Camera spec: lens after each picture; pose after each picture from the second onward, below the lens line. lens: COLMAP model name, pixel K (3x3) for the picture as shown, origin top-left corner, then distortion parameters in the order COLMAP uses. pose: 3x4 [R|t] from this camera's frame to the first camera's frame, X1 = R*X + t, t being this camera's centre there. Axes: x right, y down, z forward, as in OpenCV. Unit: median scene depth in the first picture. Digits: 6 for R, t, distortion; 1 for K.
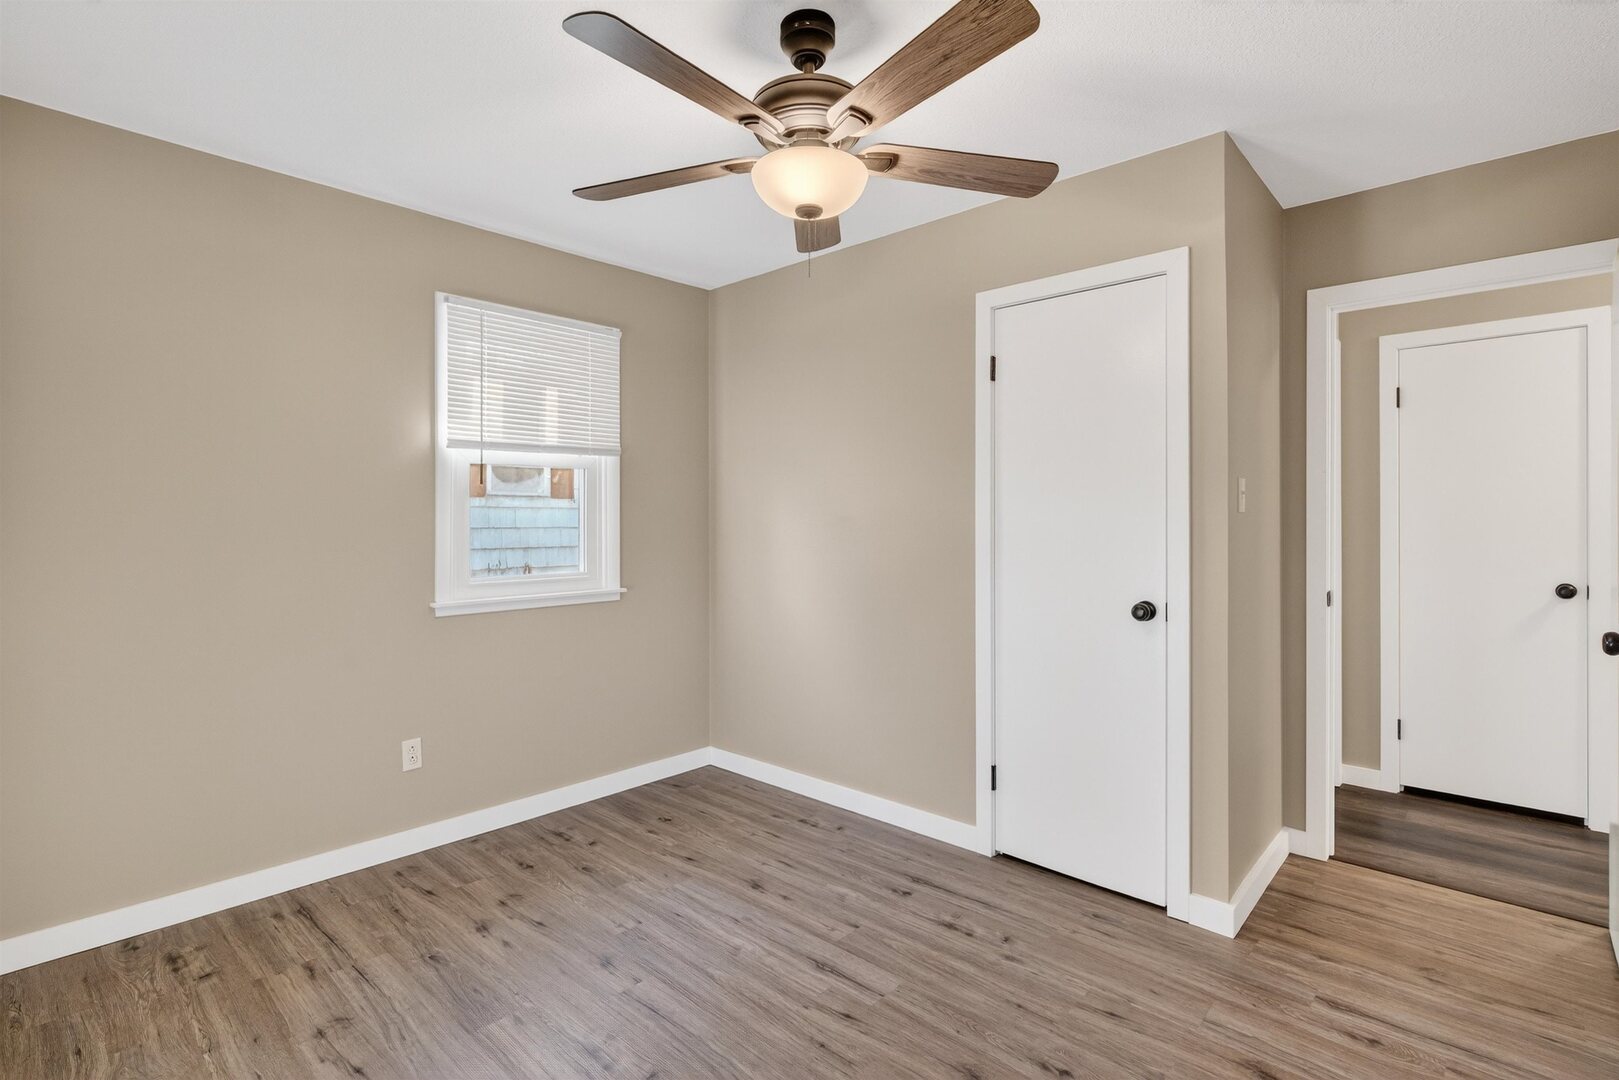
lens RADIAL K [[779.5, 0, 808.9], [0, 779.5, 511.4], [0, 0, 1]] dist [-0.019763, 0.008180]
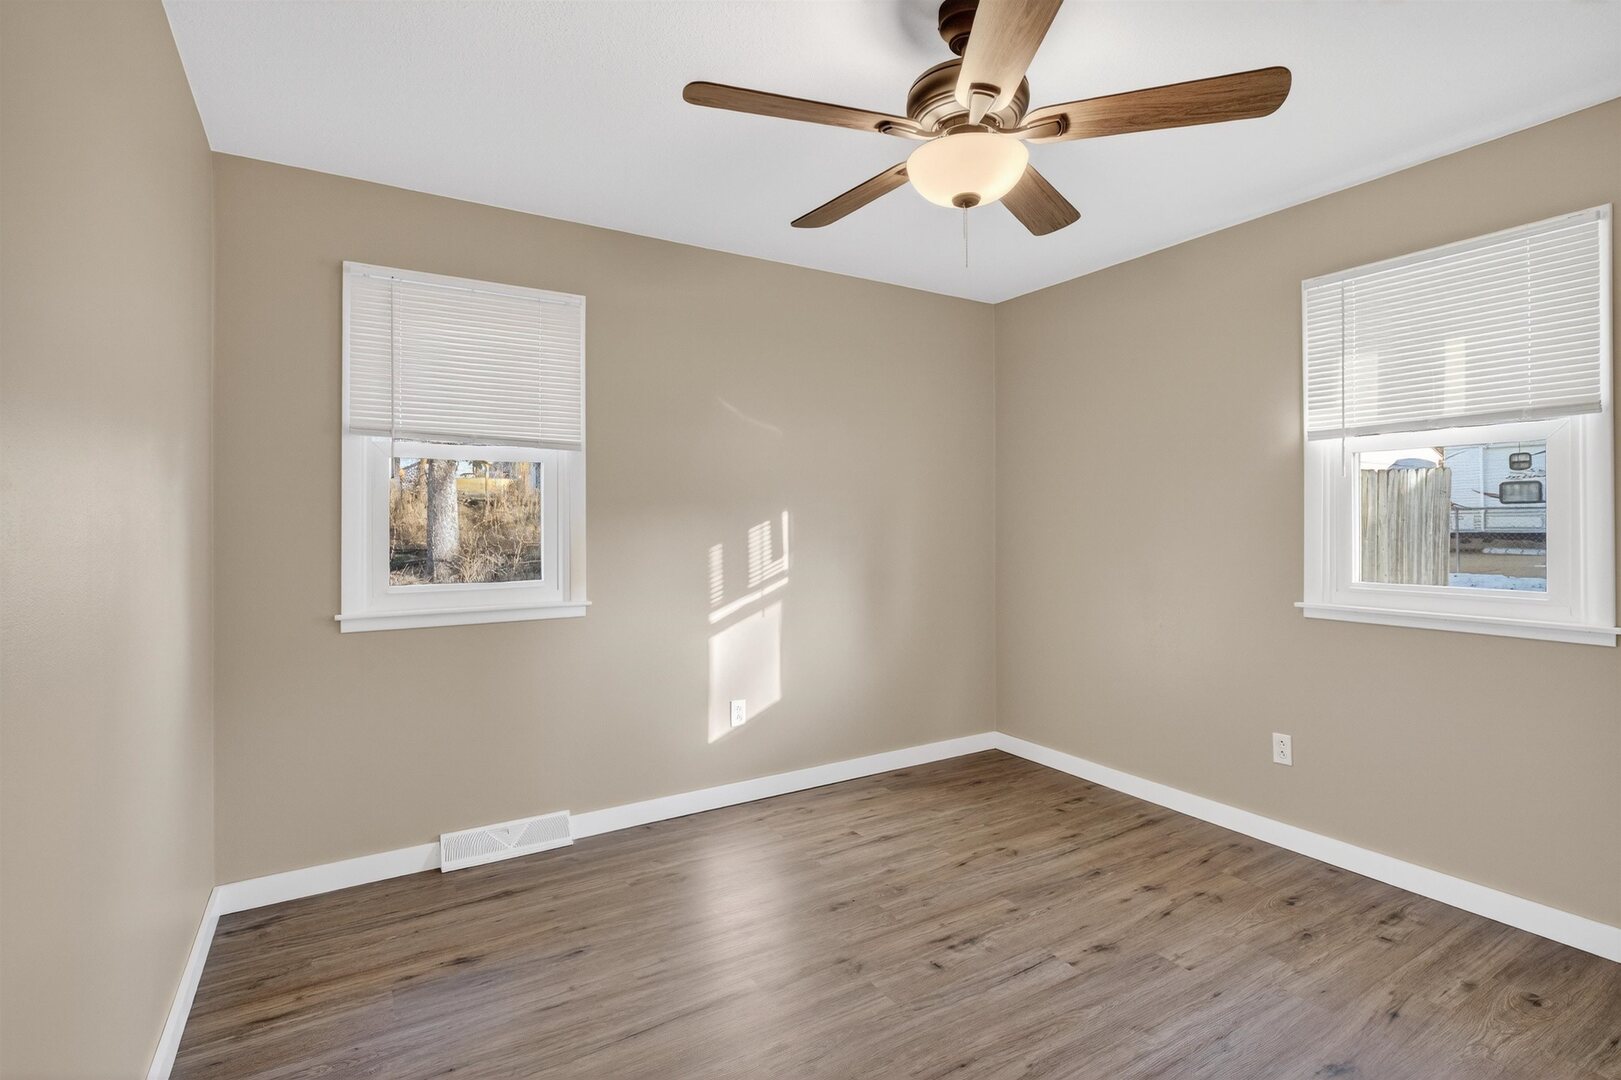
lens RADIAL K [[780.5, 0, 809.9], [0, 780.5, 511.3], [0, 0, 1]] dist [-0.019763, 0.008180]
pose [[-0.279933, -0.009751, -0.959970, 0.679949], [0.015338, 0.999775, -0.014628, 0.009677], [0.959897, -0.018819, -0.279720, 0.747524]]
